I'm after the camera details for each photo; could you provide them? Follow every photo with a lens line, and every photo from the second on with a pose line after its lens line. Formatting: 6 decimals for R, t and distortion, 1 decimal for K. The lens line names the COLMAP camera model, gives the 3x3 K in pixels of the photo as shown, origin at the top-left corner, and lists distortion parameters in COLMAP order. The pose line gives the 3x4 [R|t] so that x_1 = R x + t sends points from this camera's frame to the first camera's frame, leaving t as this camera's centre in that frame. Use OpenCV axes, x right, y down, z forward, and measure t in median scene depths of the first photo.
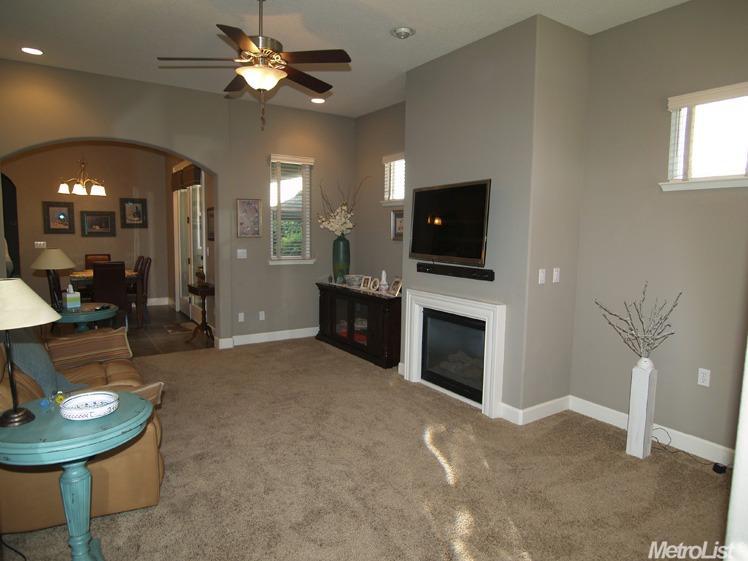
lens RADIAL K [[479.0, 0, 374.0], [0, 479.0, 280.5], [0, 0, 1]] dist [0.002788, 0.000733]
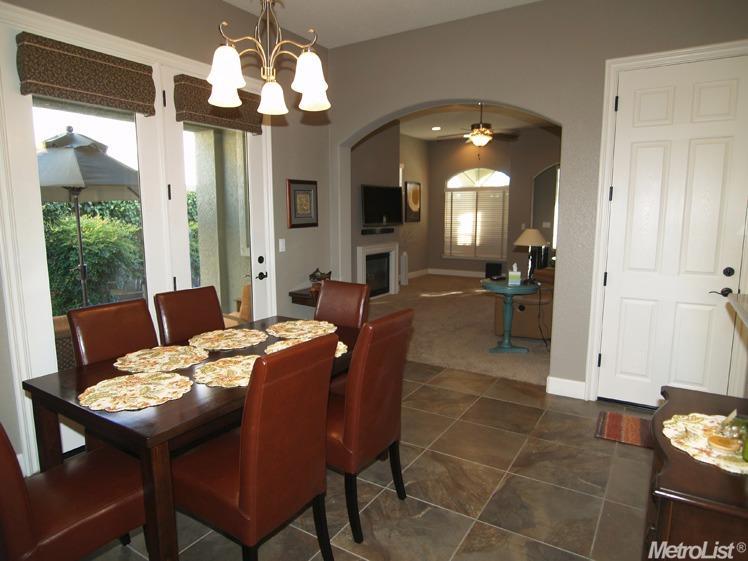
lens RADIAL K [[479.0, 0, 374.0], [0, 479.0, 280.5], [0, 0, 1]] dist [0.002788, 0.000733]
pose [[-0.397015, -0.156236, 0.904417, -1.657429], [0.092411, 0.973593, 0.208752, -0.237753], [-0.913148, 0.166456, -0.372093, 1.844911]]
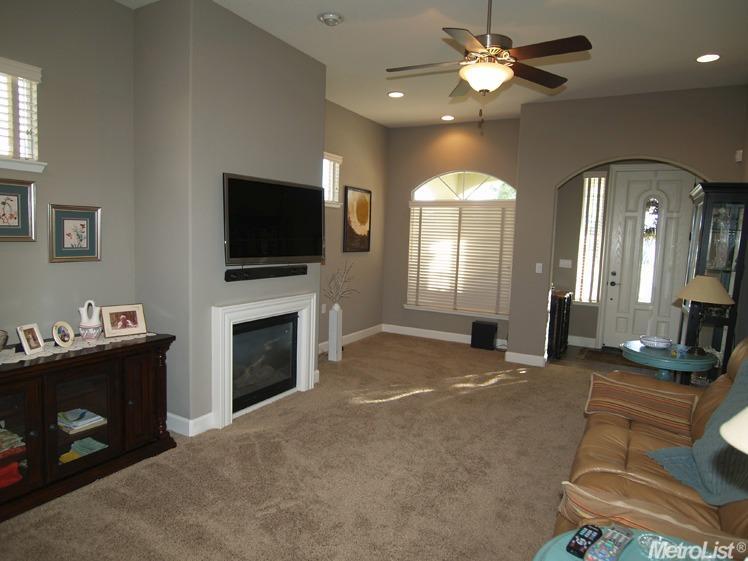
lens RADIAL K [[479.0, 0, 374.0], [0, 479.0, 280.5], [0, 0, 1]] dist [0.002788, 0.000733]
pose [[-0.448311, -0.127403, 0.884752, -0.802916], [0.051957, 0.984403, 0.168079, -0.158654], [-0.892366, 0.121321, -0.434700, 1.293722]]
